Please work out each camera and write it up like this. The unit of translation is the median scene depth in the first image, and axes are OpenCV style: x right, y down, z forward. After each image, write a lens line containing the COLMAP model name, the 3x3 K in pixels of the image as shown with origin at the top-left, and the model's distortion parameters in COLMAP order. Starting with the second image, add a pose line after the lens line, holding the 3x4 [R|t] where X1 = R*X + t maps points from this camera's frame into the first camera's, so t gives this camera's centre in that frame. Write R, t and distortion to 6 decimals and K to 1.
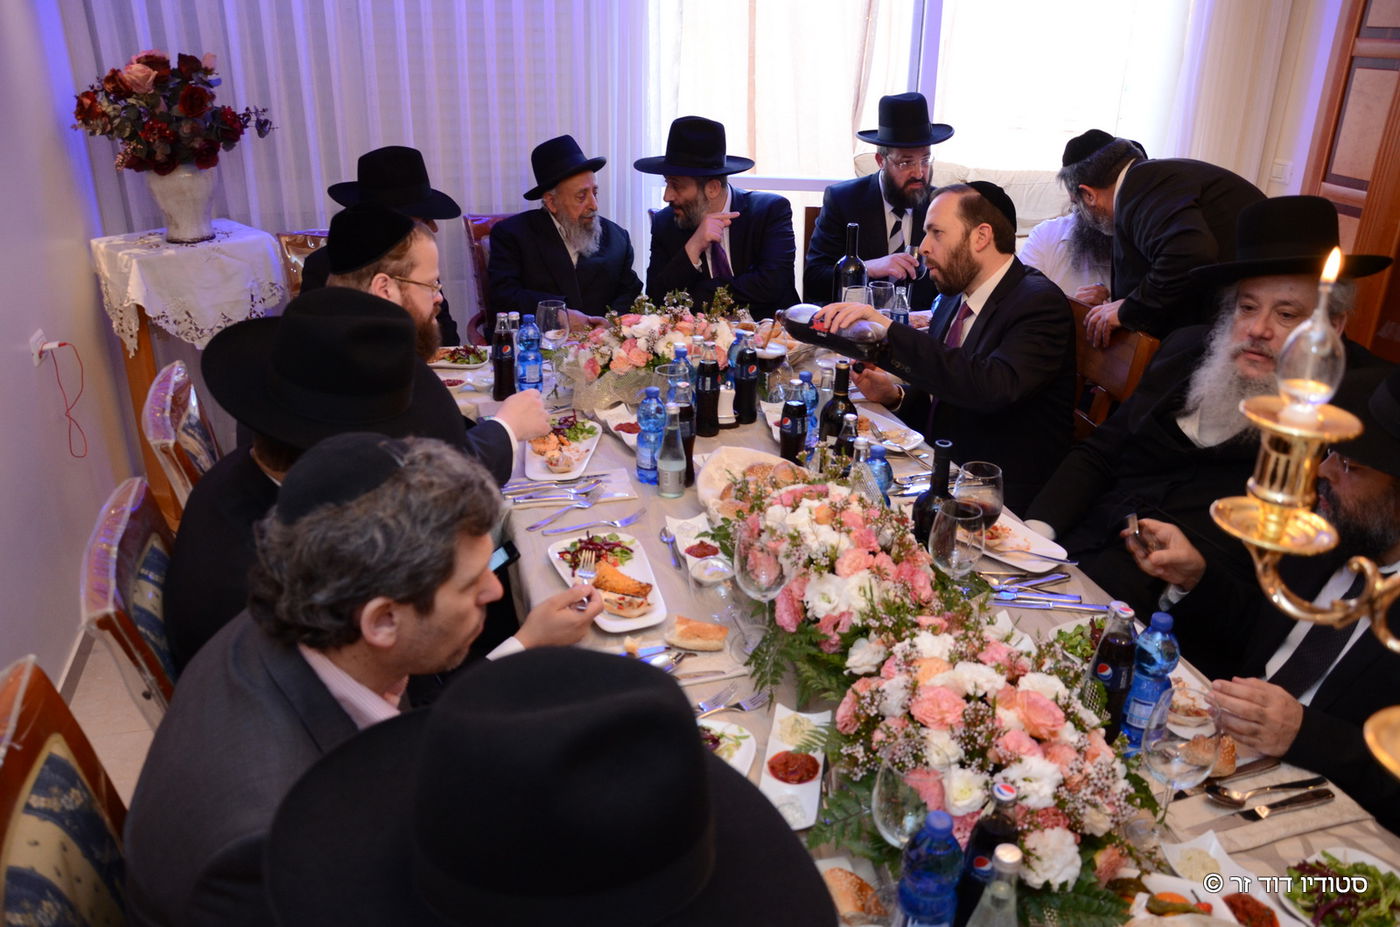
lens RADIAL K [[1095.1, 0, 699.9], [0, 1095.1, 466.2], [0, 0, 1]] dist [-0.183293, 0.178496]
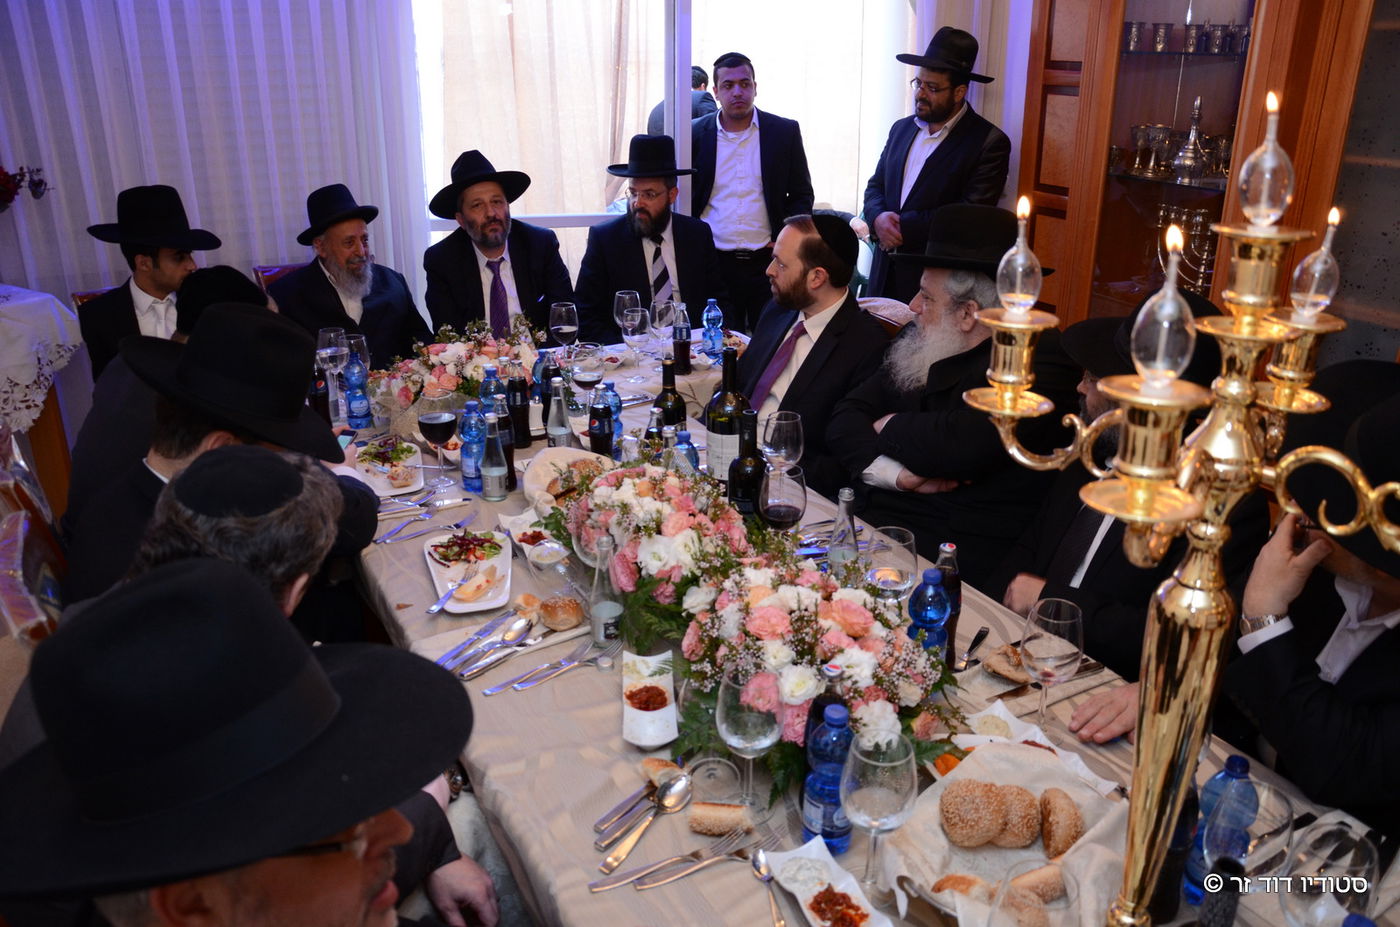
lens RADIAL K [[1104.3, 0, 703.1], [0, 1104.3, 468.1], [0, 0, 1]] dist [-0.160353, 0.127319]
pose [[0.974189, -0.092505, 0.205910, -0.066052], [0.102149, 0.994092, -0.036685, 0.076339], [-0.201300, 0.056771, 0.977883, -0.141188]]
